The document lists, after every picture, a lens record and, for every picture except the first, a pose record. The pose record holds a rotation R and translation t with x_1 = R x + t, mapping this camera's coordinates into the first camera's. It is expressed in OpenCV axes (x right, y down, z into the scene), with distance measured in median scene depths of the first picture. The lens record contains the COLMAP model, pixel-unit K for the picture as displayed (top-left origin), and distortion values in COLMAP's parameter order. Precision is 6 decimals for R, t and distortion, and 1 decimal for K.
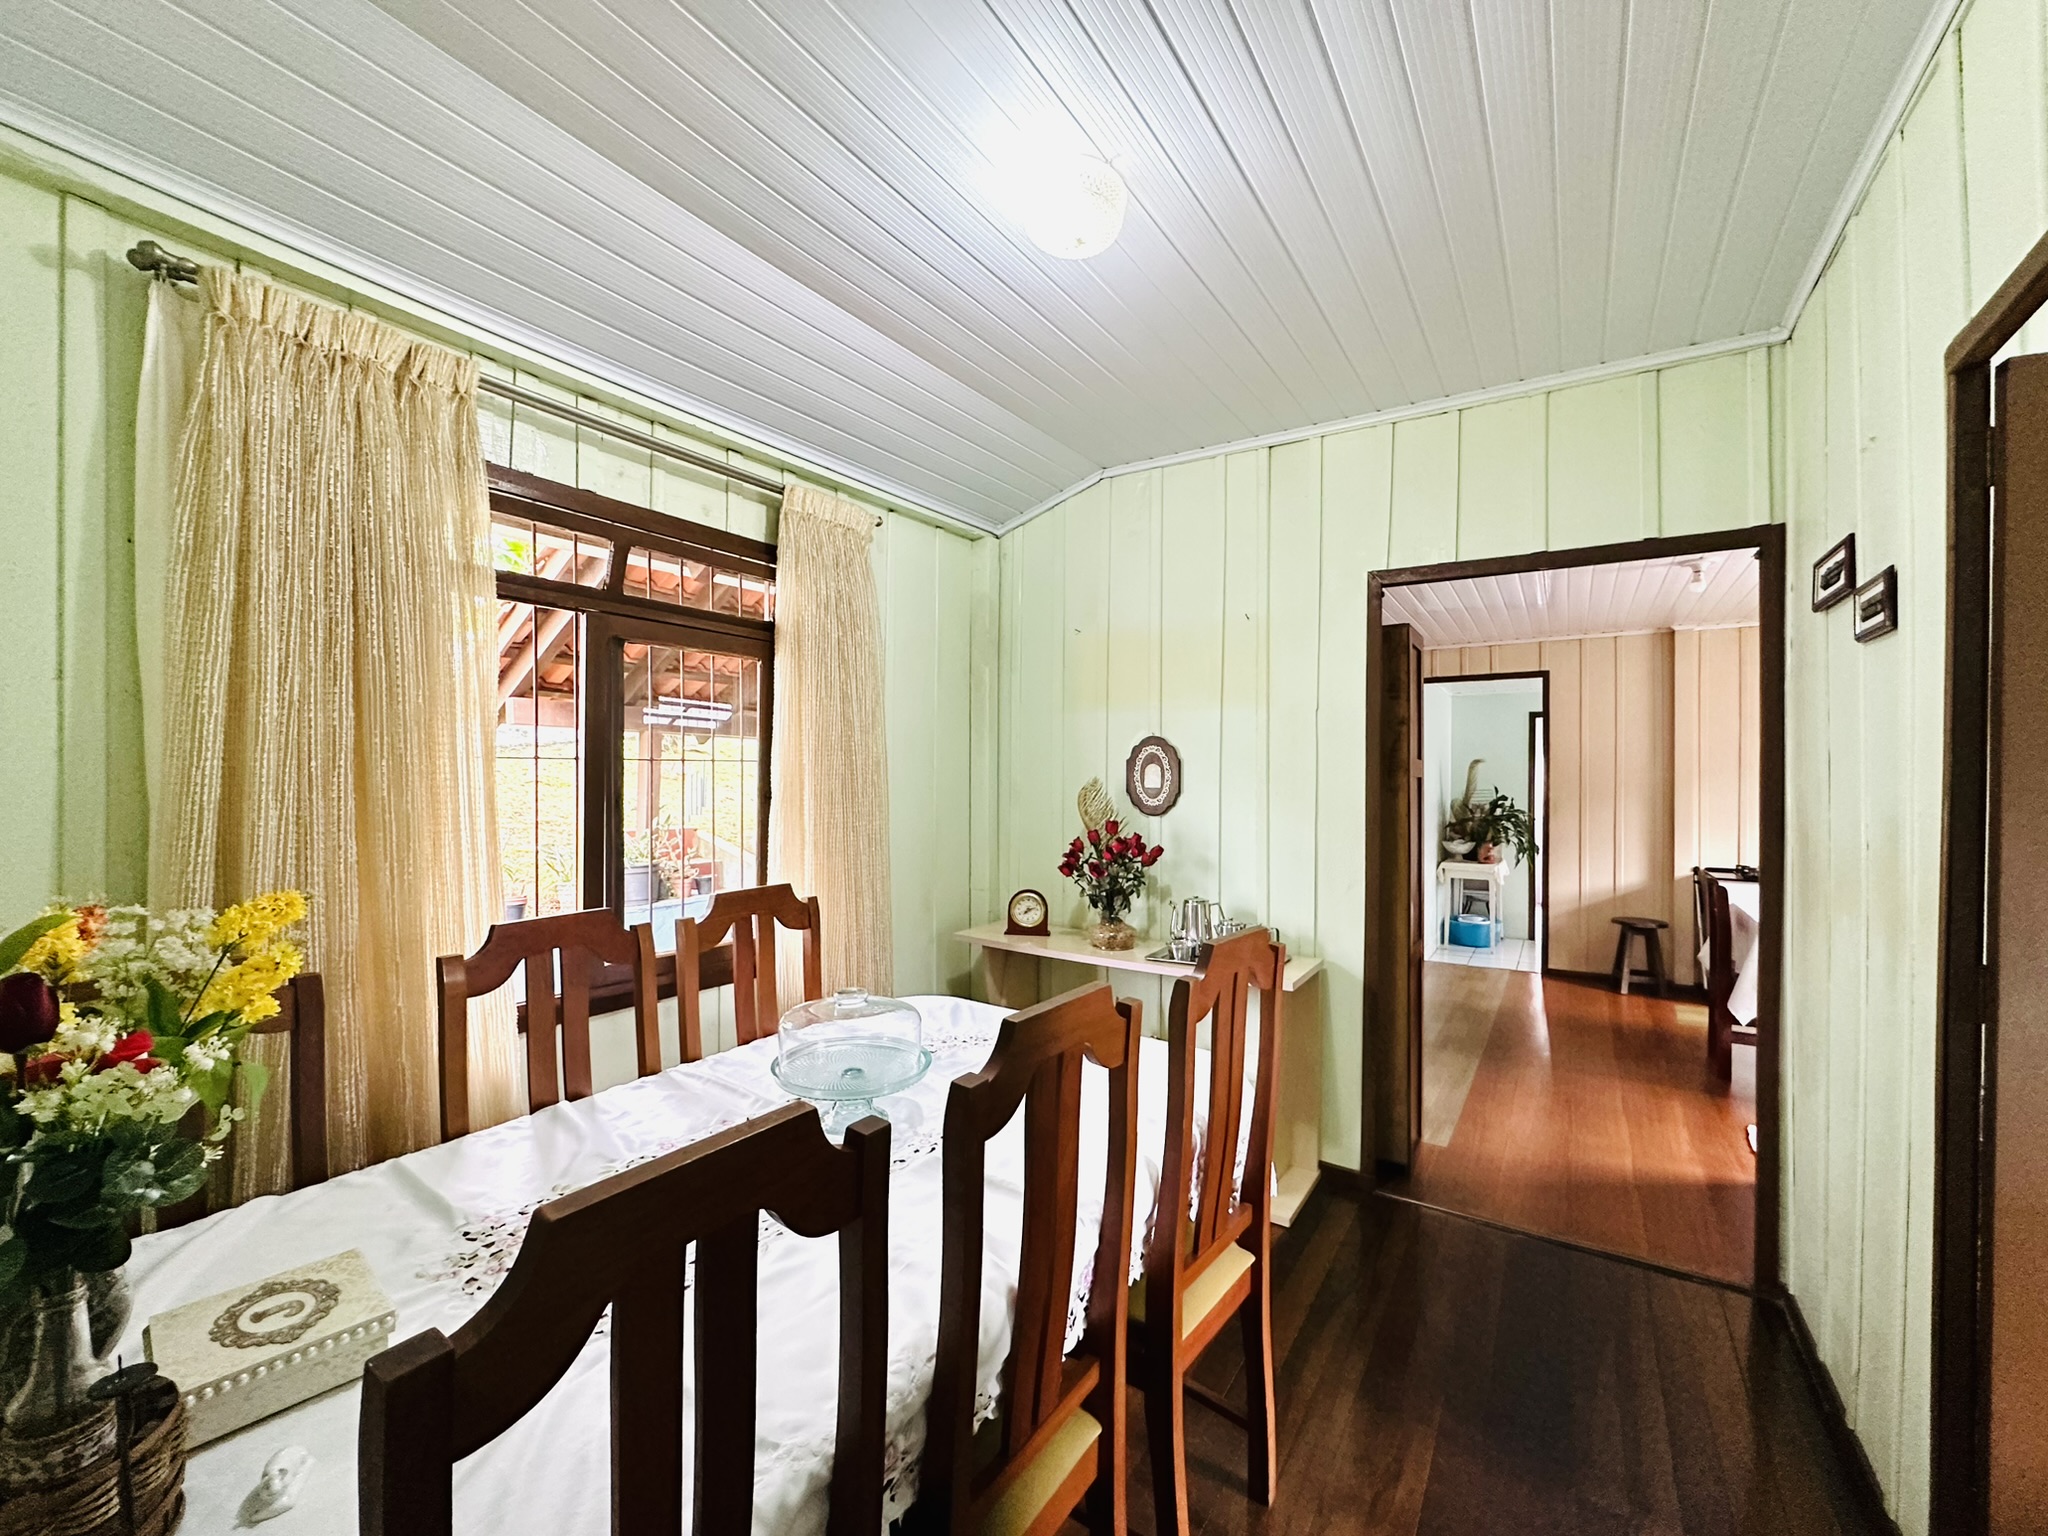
lens RADIAL K [[829.1, 0, 1034.3], [0, 829.1, 771.9], [0, 0, 1]] dist [0.004922, 0.000224]
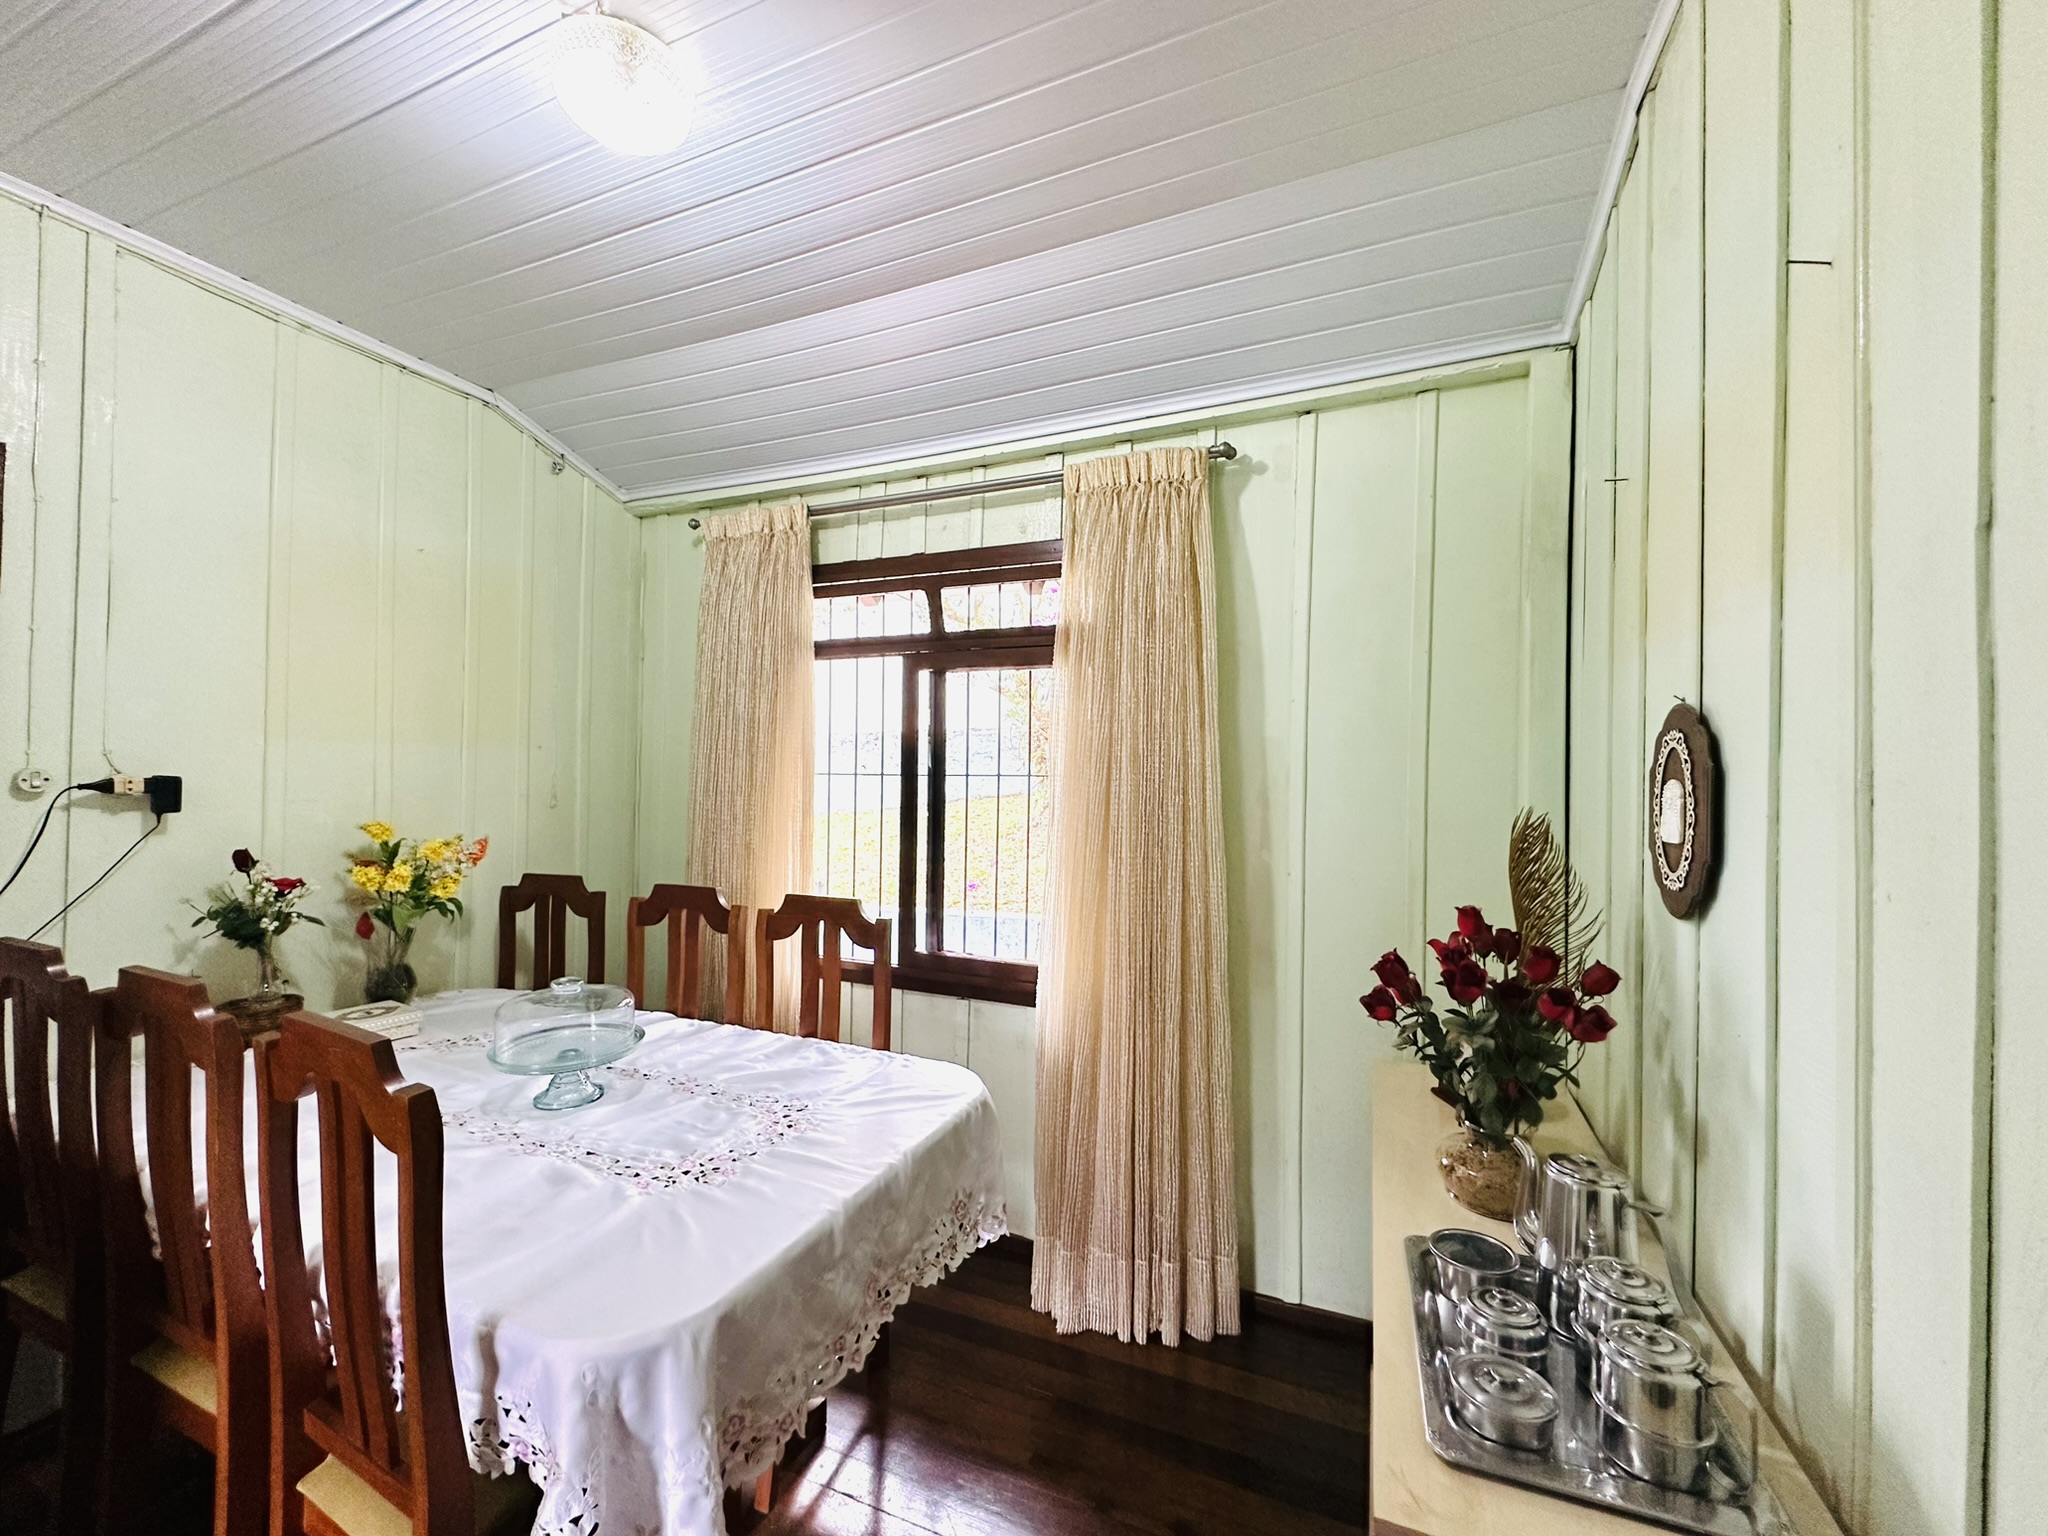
lens RADIAL K [[829.1, 0, 1019.0], [0, 829.1, 774.4], [0, 0, 1]] dist [0.004922, 0.000224]
pose [[0.172500, -0.012634, -0.984928, 0.673154], [-0.013116, 0.999800, -0.015121, -0.002388], [0.984922, 0.015527, 0.172300, 0.945197]]
